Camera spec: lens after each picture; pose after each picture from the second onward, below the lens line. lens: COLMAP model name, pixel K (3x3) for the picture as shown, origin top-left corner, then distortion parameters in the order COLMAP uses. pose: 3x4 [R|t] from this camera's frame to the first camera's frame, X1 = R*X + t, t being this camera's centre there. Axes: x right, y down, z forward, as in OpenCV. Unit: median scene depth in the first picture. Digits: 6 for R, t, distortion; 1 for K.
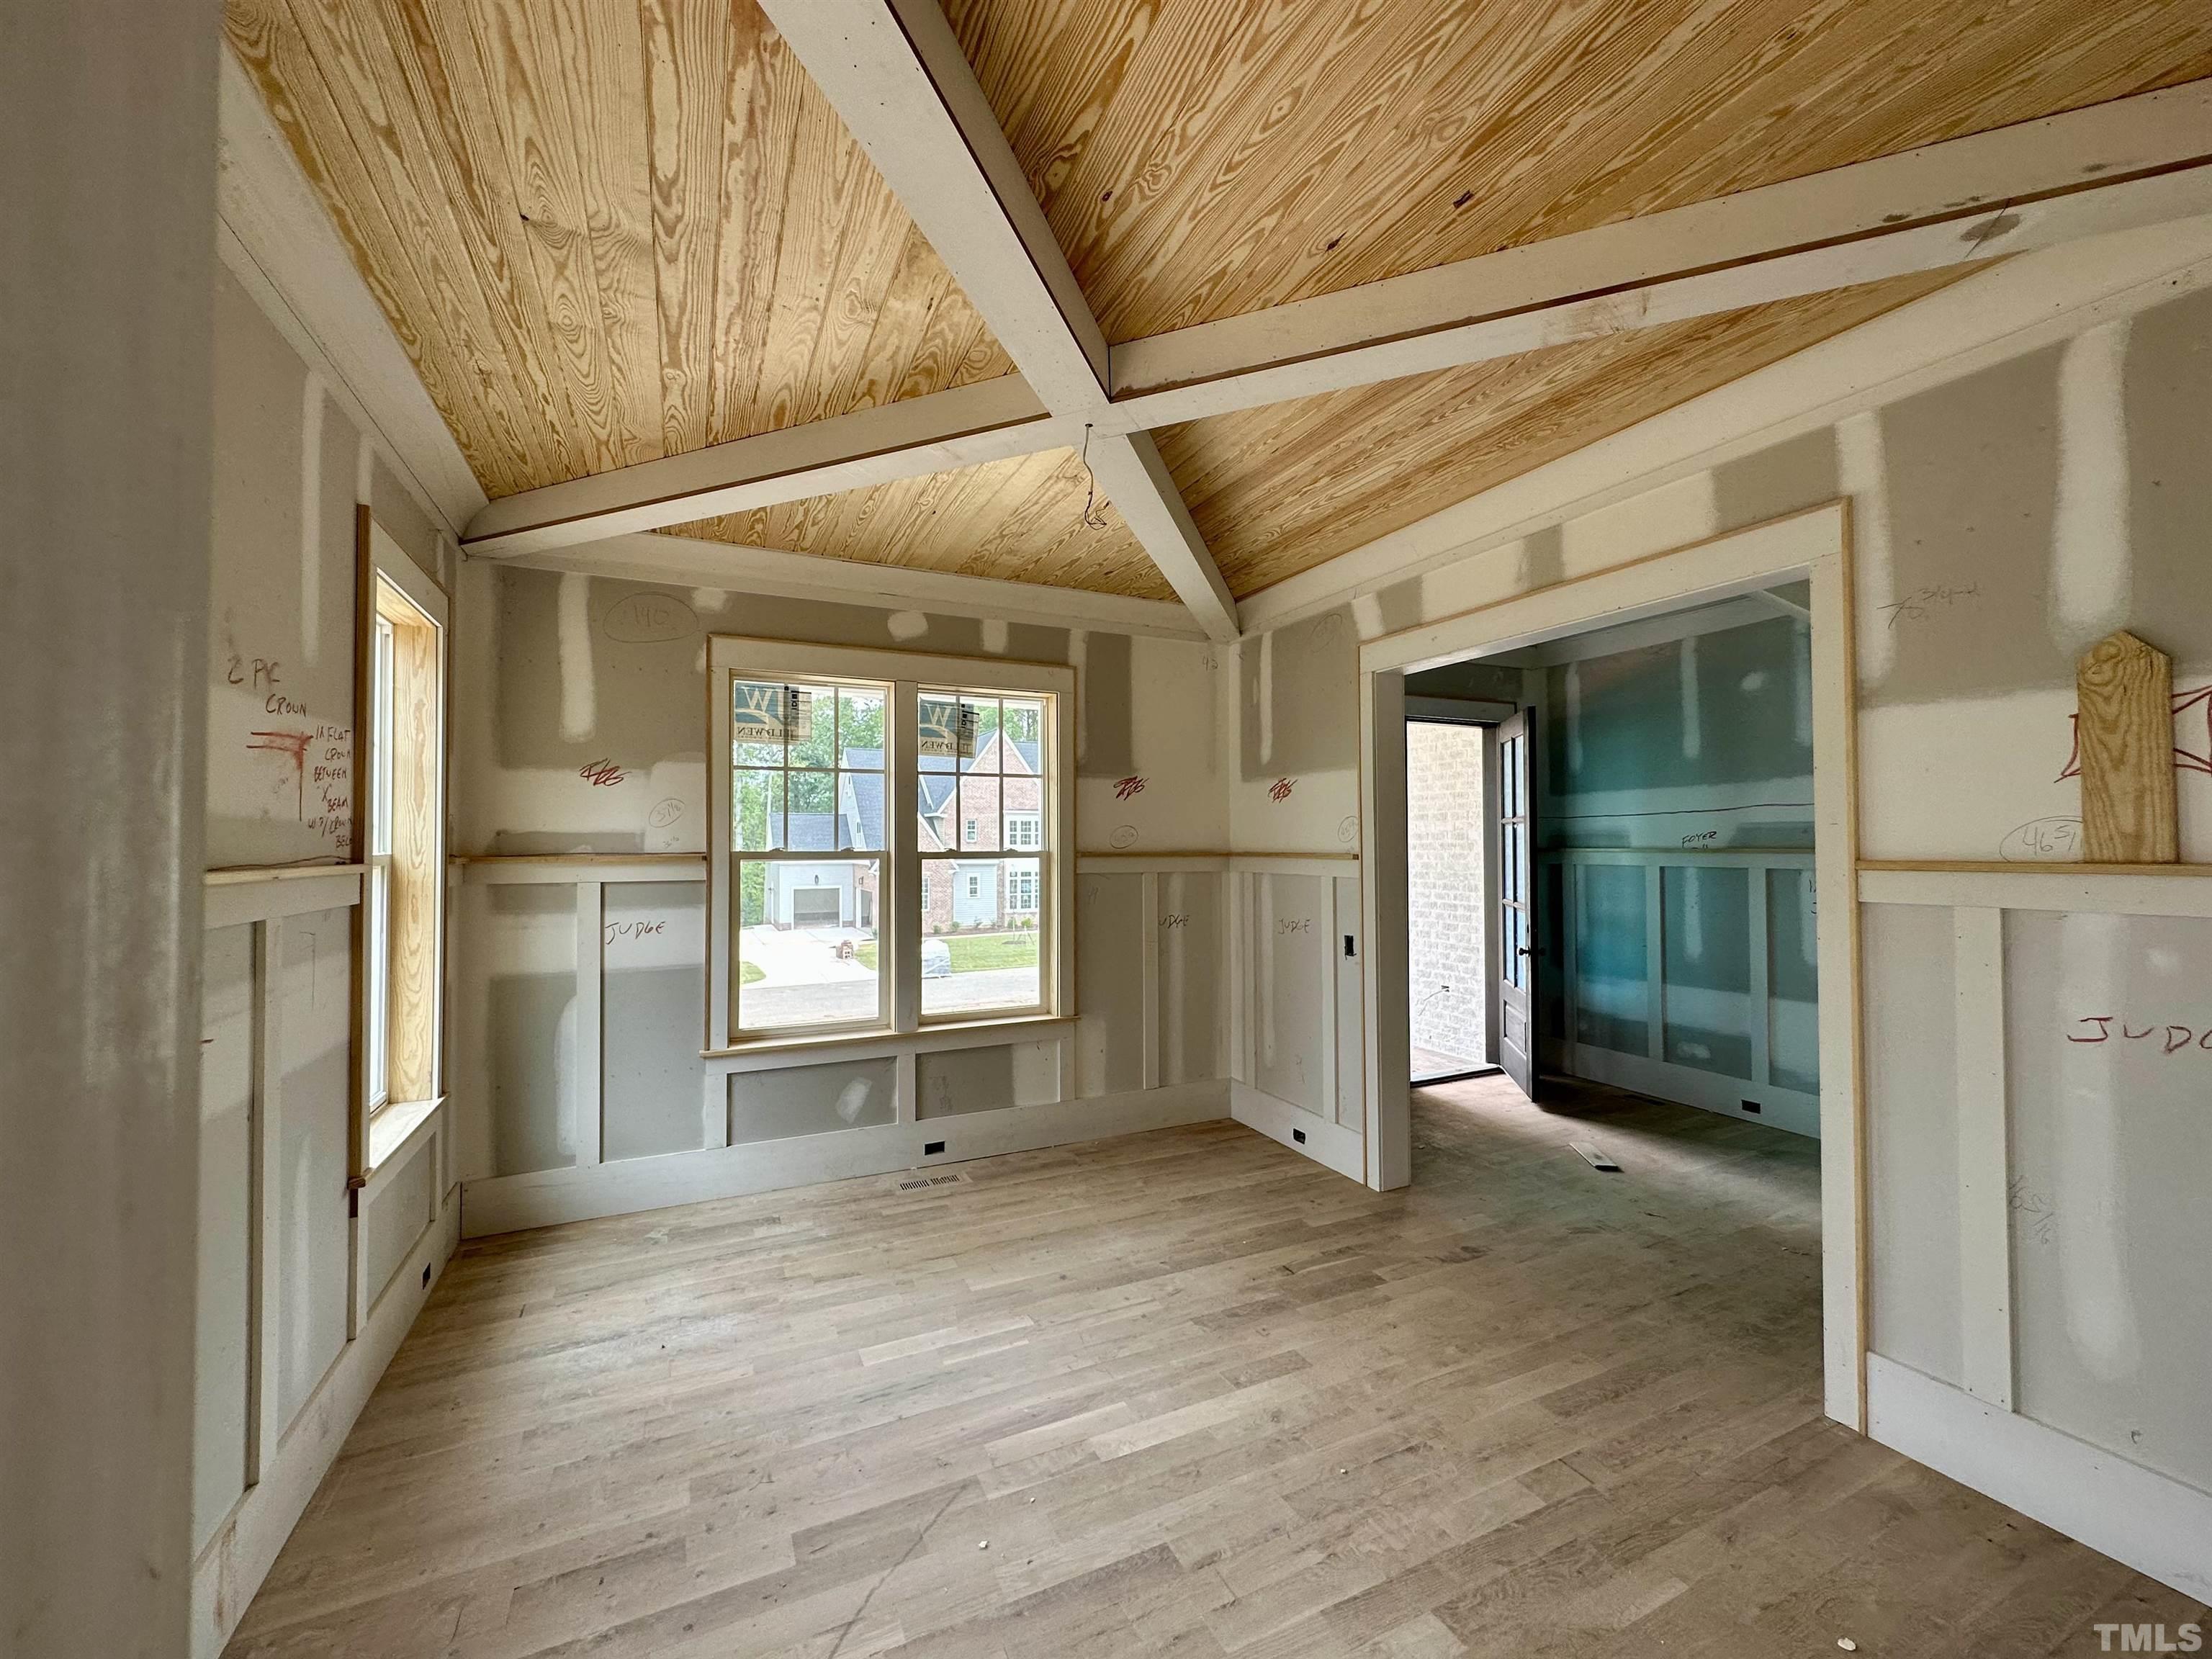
lens RADIAL K [[878.8, 0, 1106.0], [0, 878.8, 829.5], [0, 0, 1]] dist [-0.000950, -0.000150]
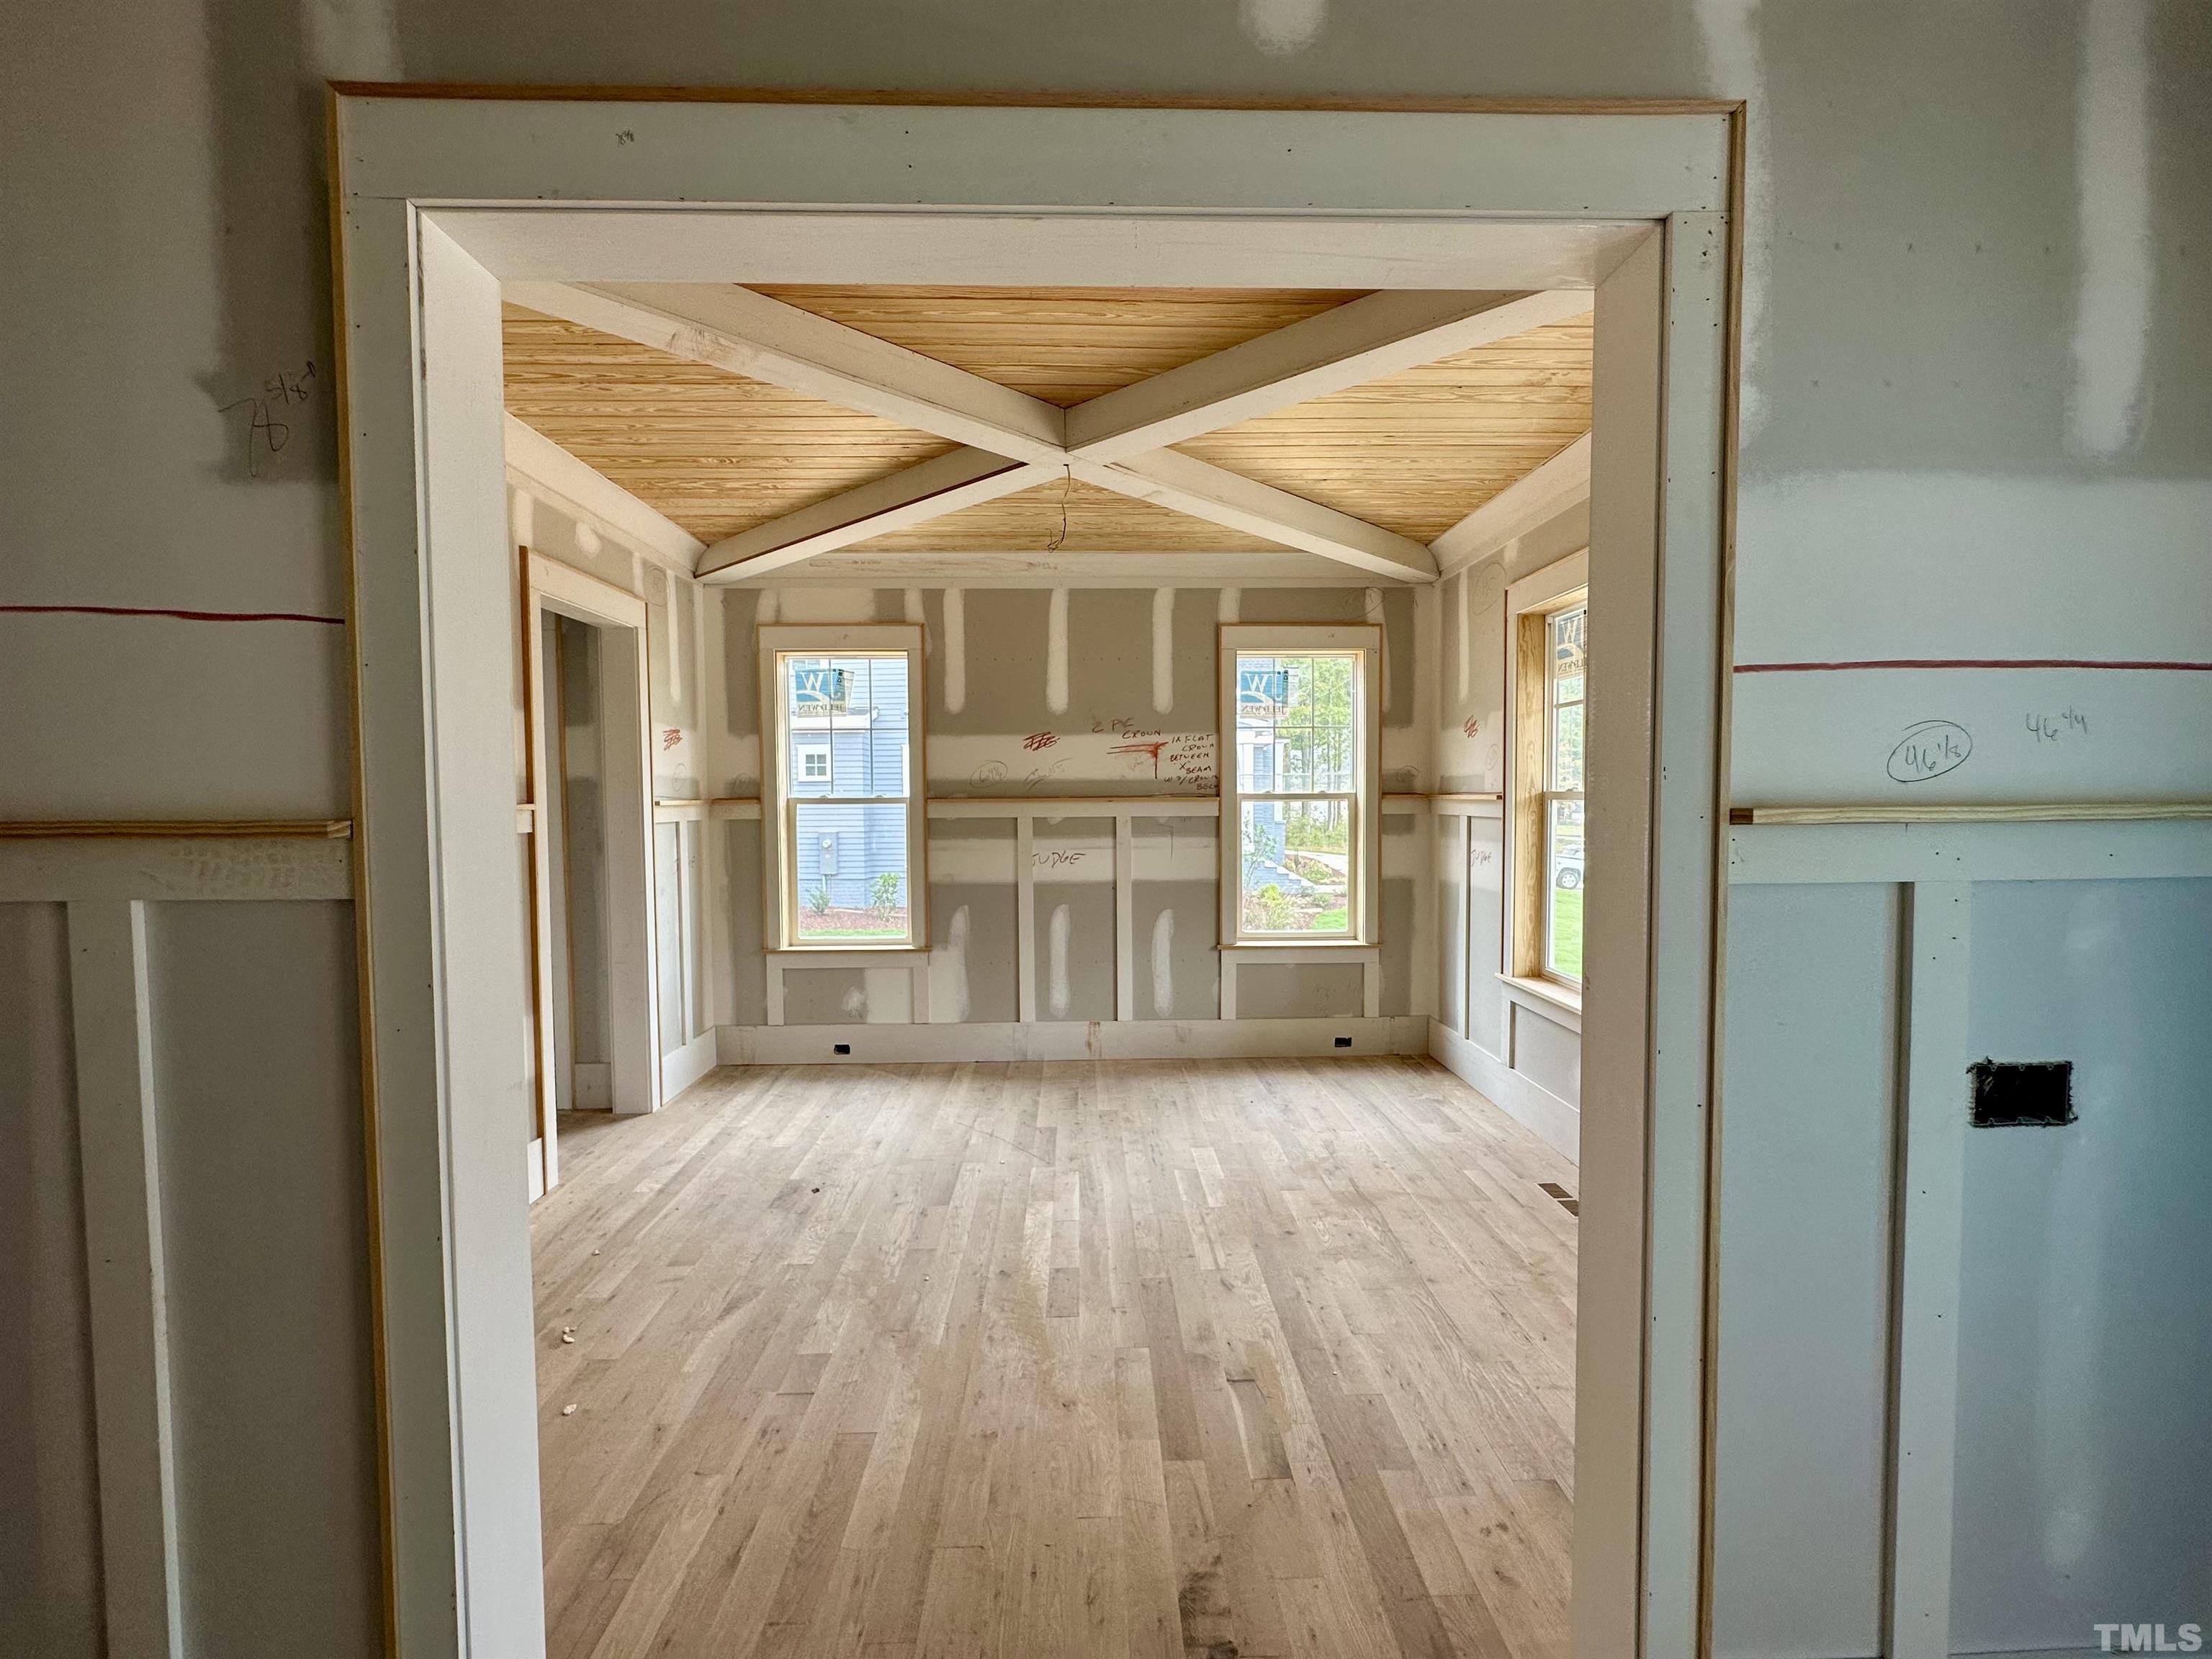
lens RADIAL K [[878.8, 0, 1106.0], [0, 878.8, 829.5], [0, 0, 1]] dist [-0.000950, -0.000150]
pose [[-0.405170, 0.043736, -0.913195, 1.076179], [0.027822, 0.998982, 0.035501, 0.028965], [0.913818, -0.011023, -0.405974, 1.454024]]
